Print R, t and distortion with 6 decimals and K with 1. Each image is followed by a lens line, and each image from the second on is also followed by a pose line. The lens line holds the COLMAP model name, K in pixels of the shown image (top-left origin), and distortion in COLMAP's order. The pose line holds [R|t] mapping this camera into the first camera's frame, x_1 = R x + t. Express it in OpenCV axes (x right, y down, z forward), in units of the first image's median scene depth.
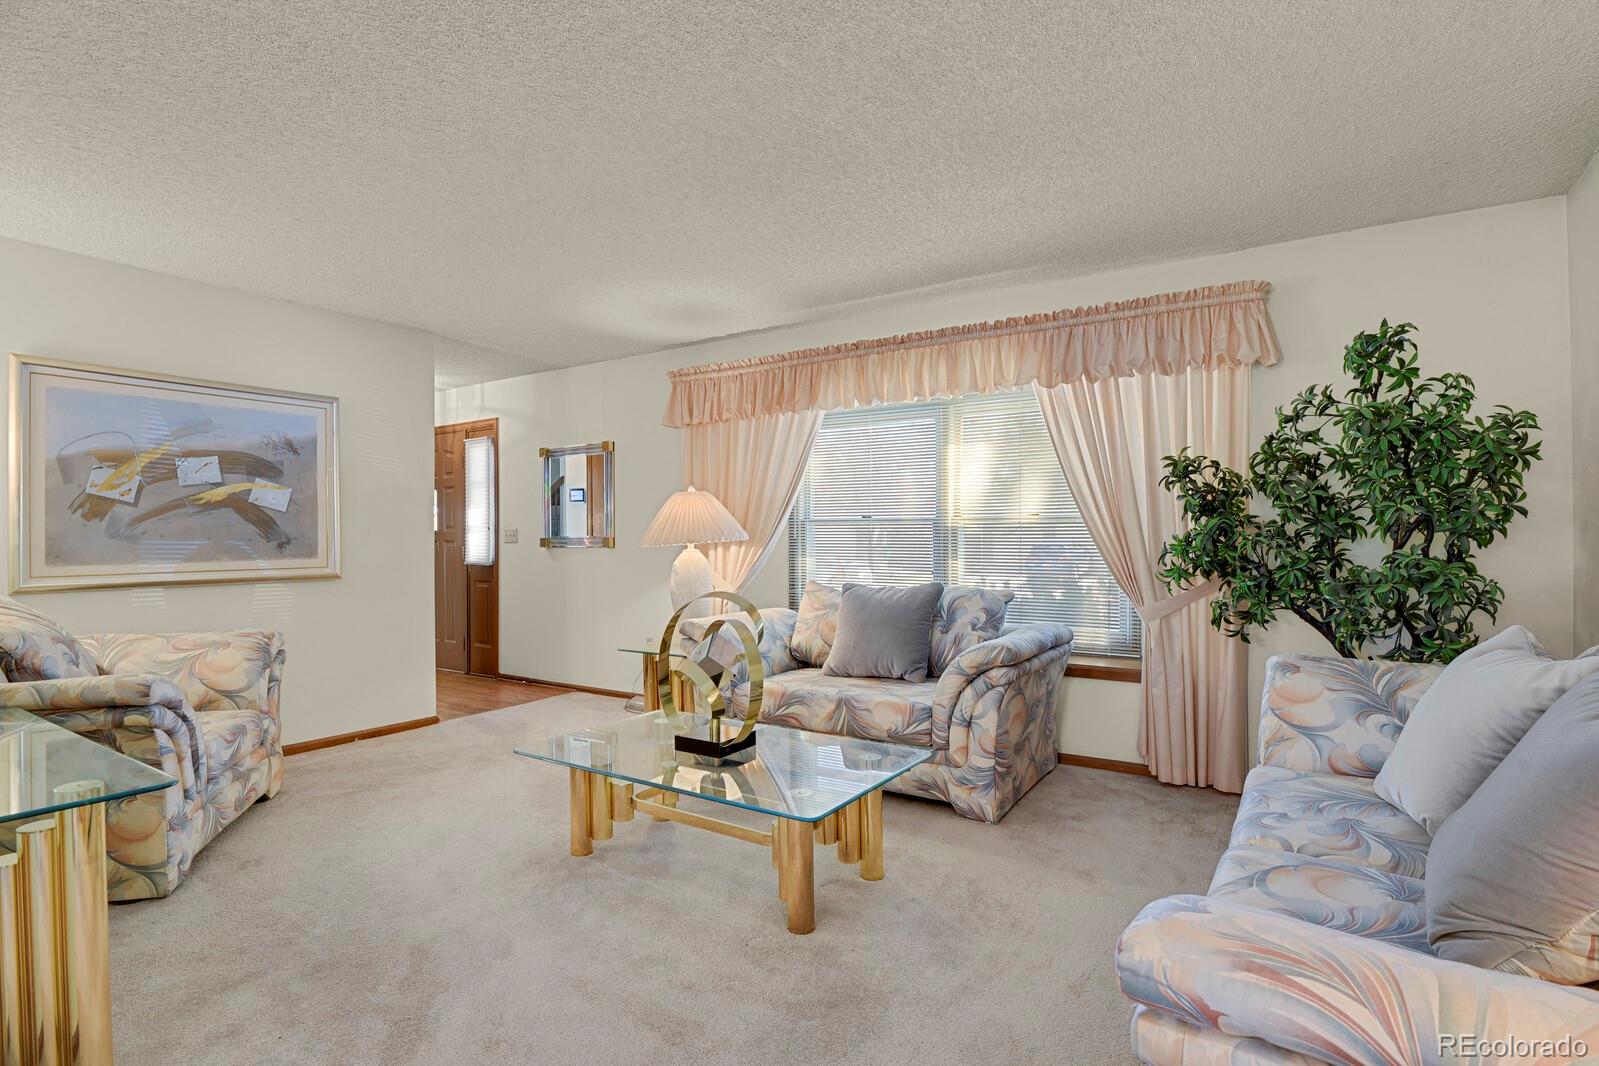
lens RADIAL K [[779.9, 0, 795.7], [0, 779.9, 533.3], [0, 0, 1]] dist [-0.019532, -0.006627]
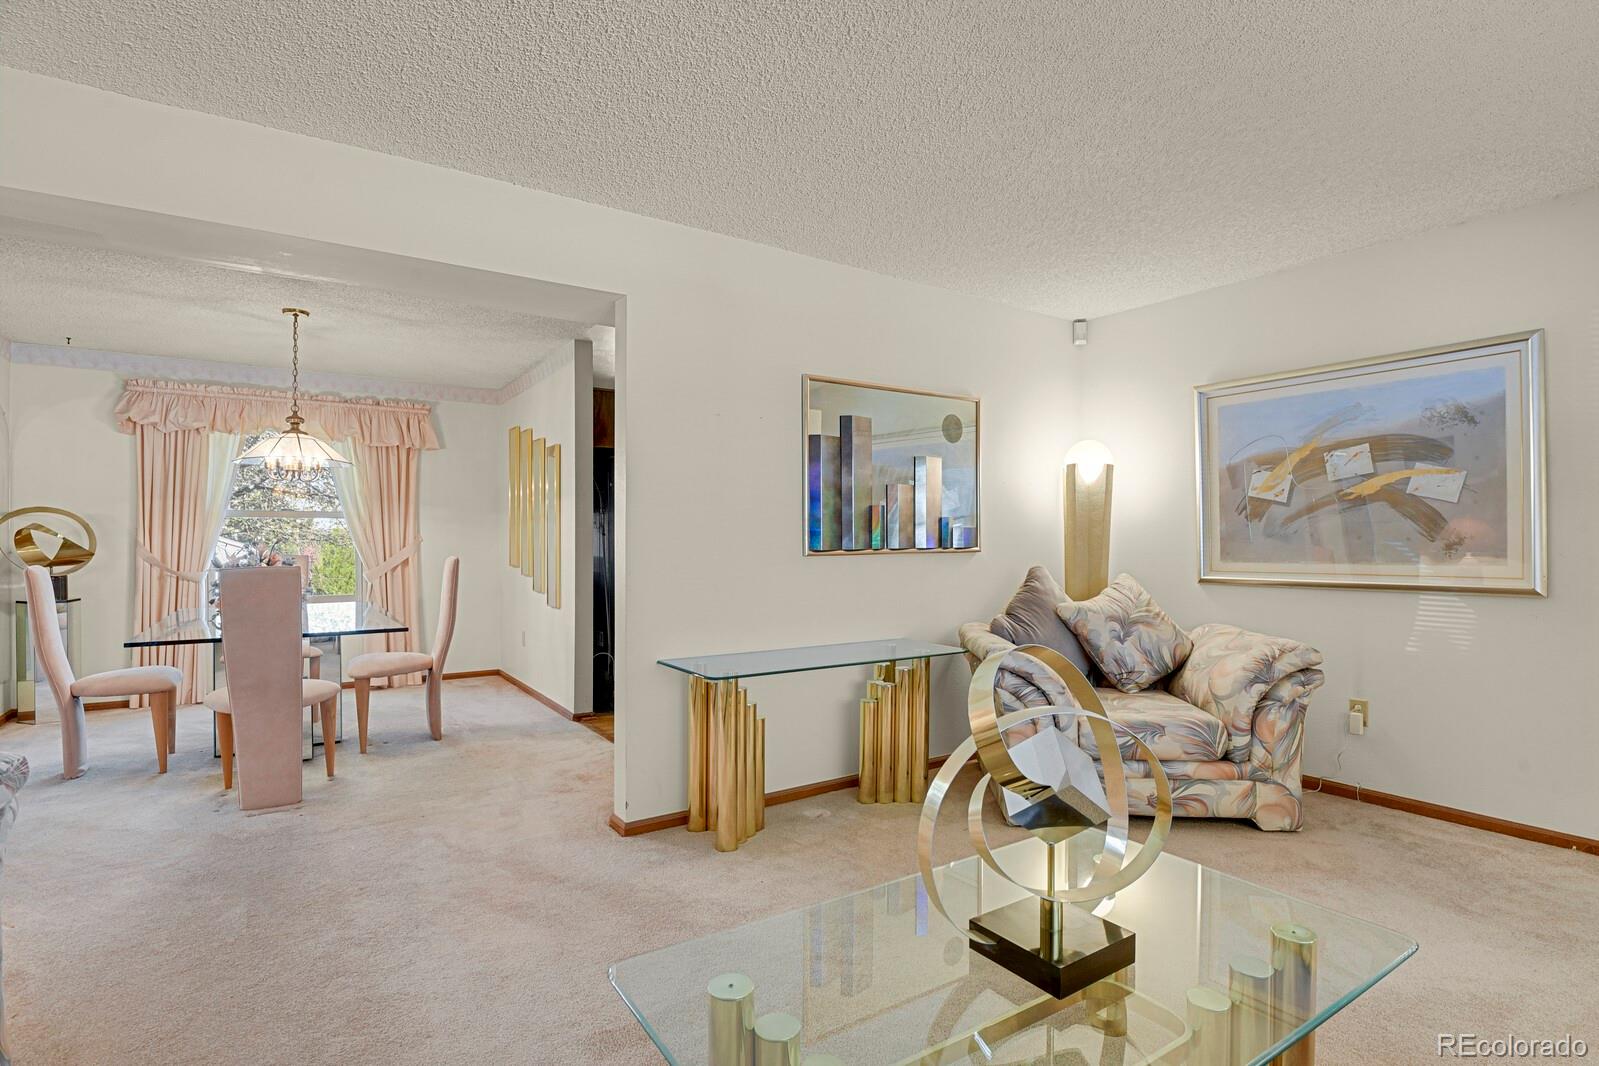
lens RADIAL K [[779.9, 0, 793.9], [0, 779.9, 532.4], [0, 0, 1]] dist [-0.019532, -0.006627]
pose [[-0.416728, -0.004499, -0.909020, 0.320281], [0.006918, 0.999943, -0.008121, 0.003458], [0.909005, -0.009672, -0.416673, 0.784591]]
